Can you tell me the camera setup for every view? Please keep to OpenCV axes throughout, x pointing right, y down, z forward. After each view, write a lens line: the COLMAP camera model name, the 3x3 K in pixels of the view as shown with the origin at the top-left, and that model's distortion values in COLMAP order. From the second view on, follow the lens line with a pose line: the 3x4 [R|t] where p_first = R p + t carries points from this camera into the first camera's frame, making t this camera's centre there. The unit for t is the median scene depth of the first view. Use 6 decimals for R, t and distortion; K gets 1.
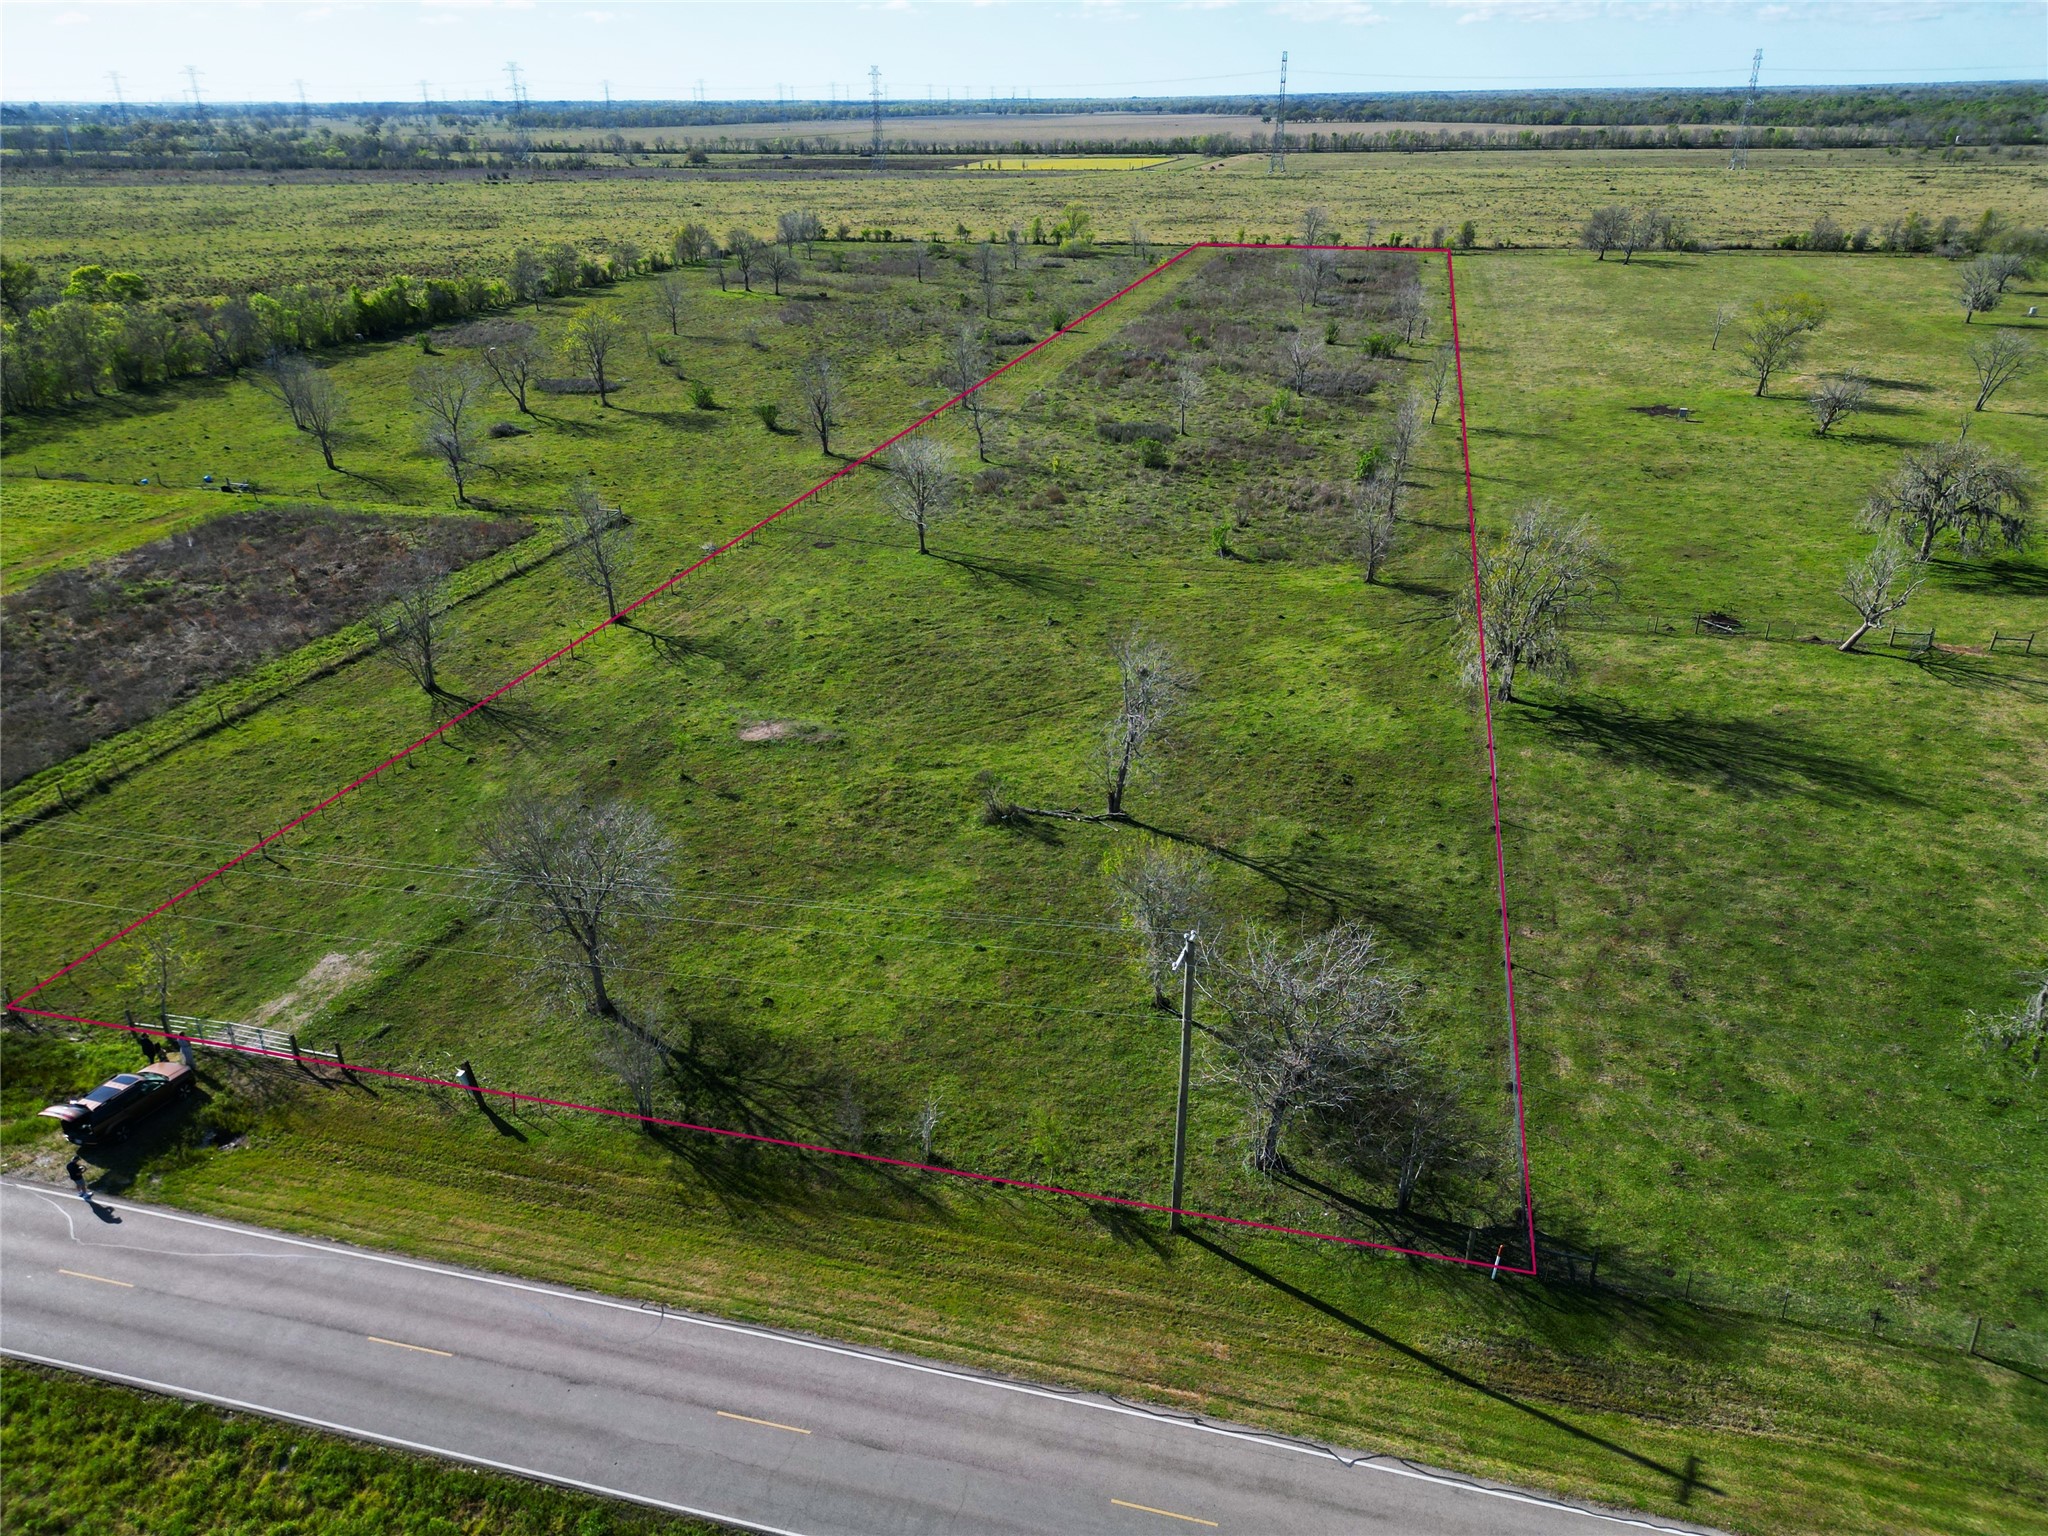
lens RADIAL K [[1430.6, 0, 1024.0], [0, 1430.6, 768.0], [0, 0, 1]] dist [0.079419, -0.074051]
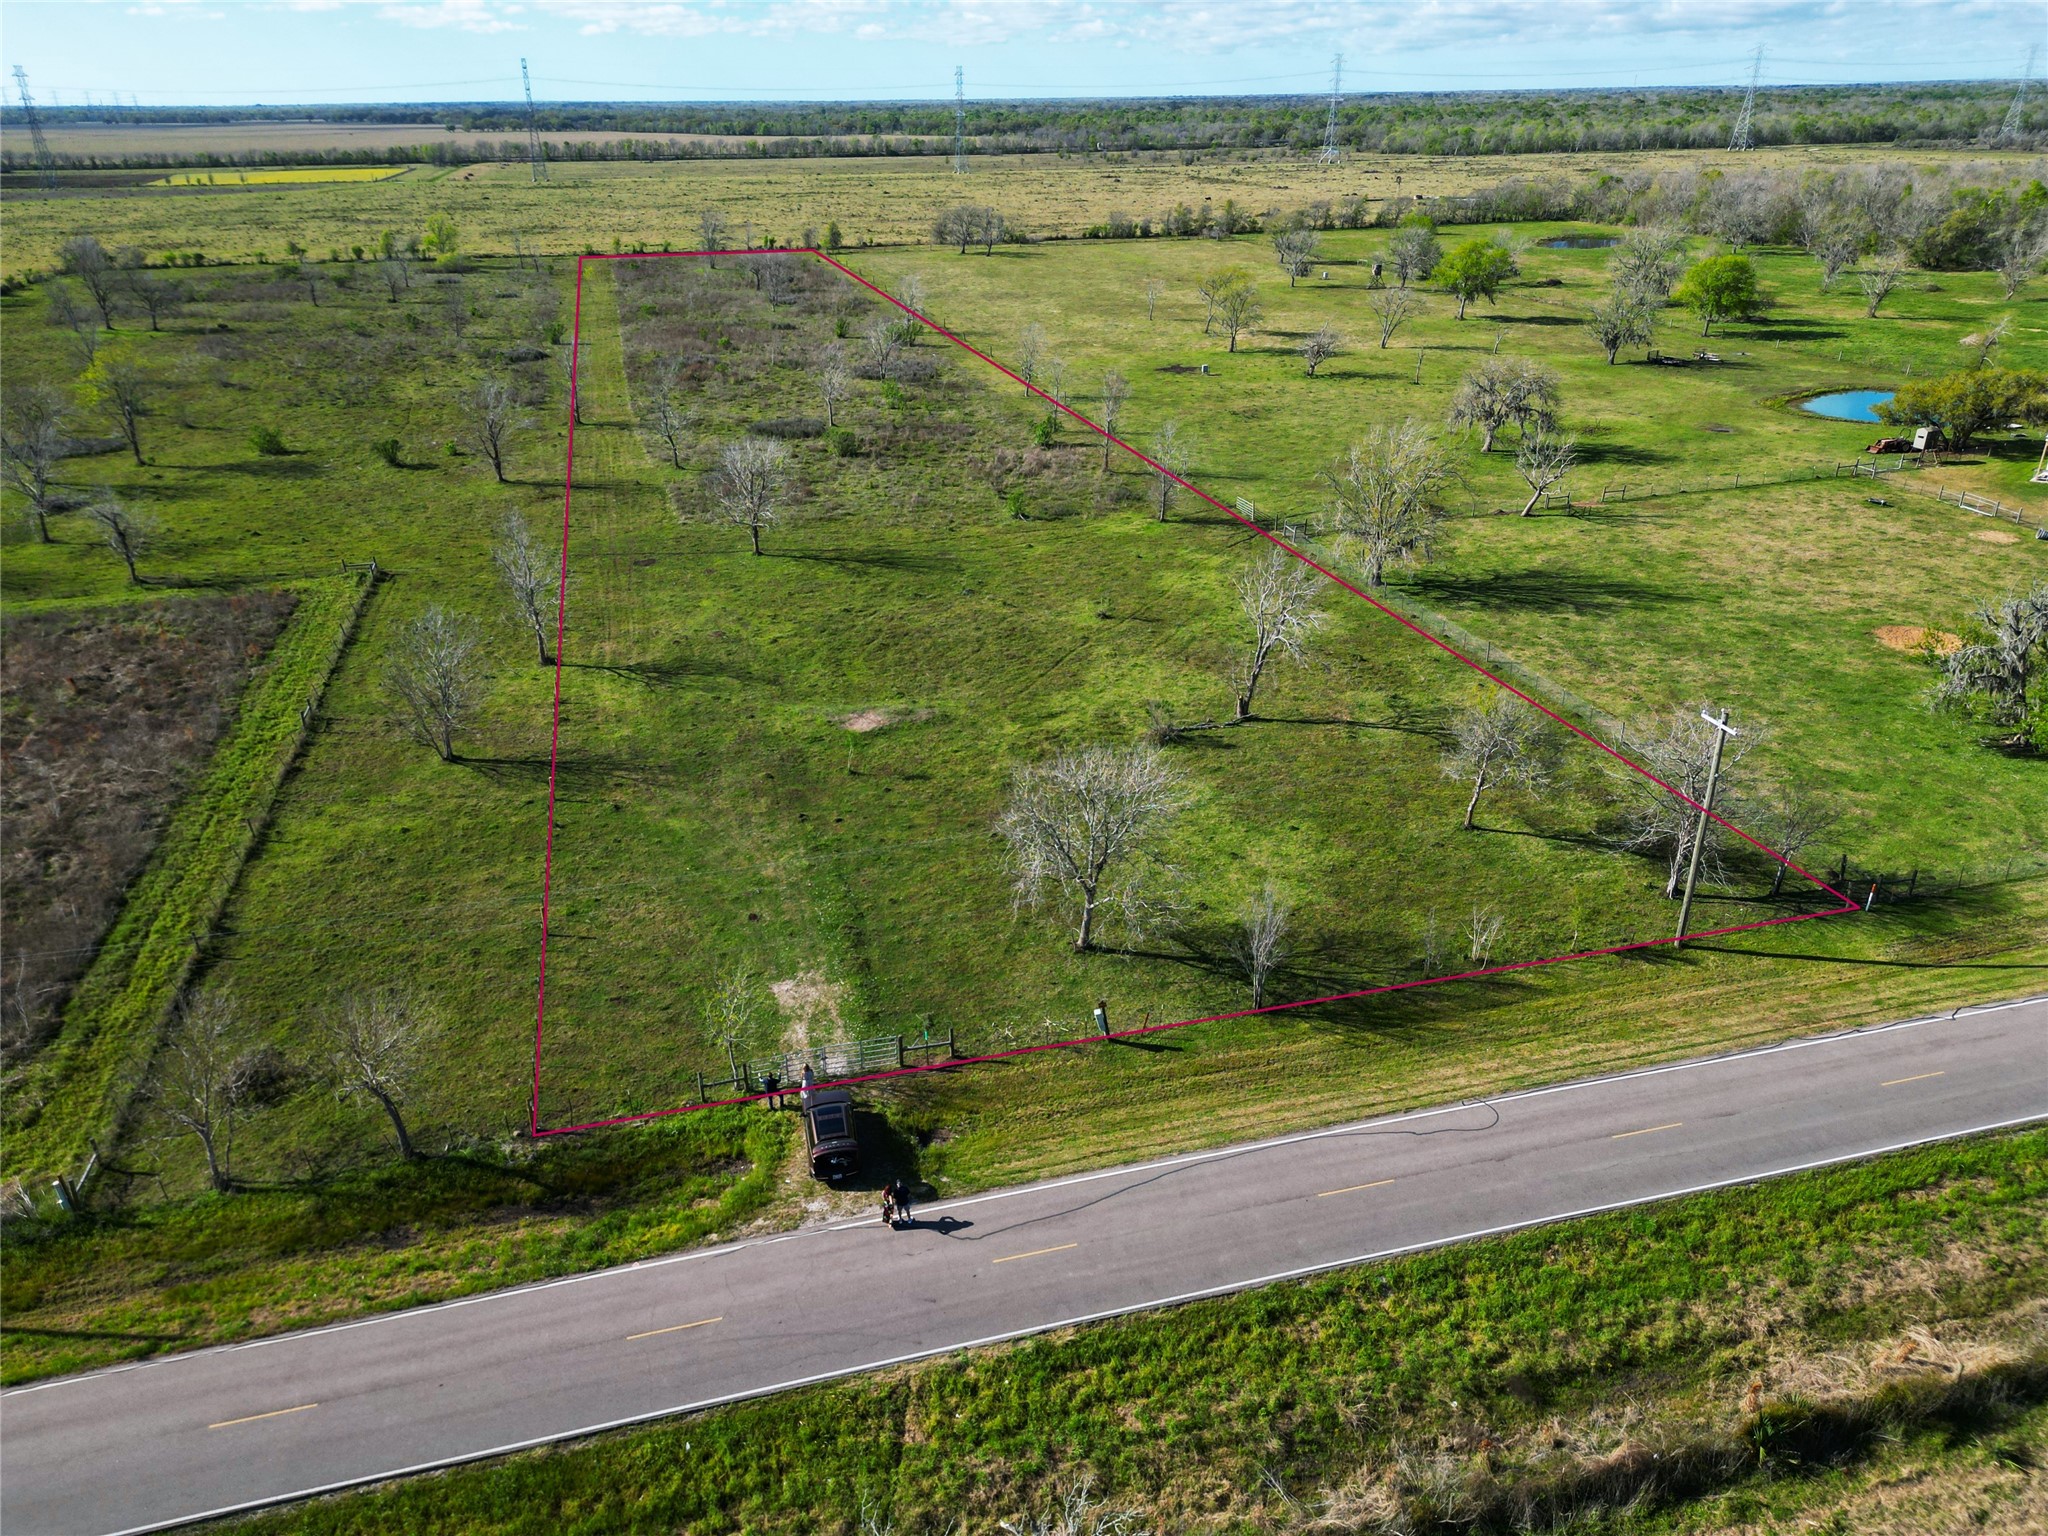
lens RADIAL K [[1454.7, 0, 1024.0], [0, 1454.7, 768.0], [0, 0, 1]] dist [0.047023, -0.032025]
pose [[0.865062, -0.209639, 0.455763, -0.142262], [0.214365, 0.975851, 0.041990, -0.003218], [-0.453559, 0.061376, 0.889110, 0.011007]]
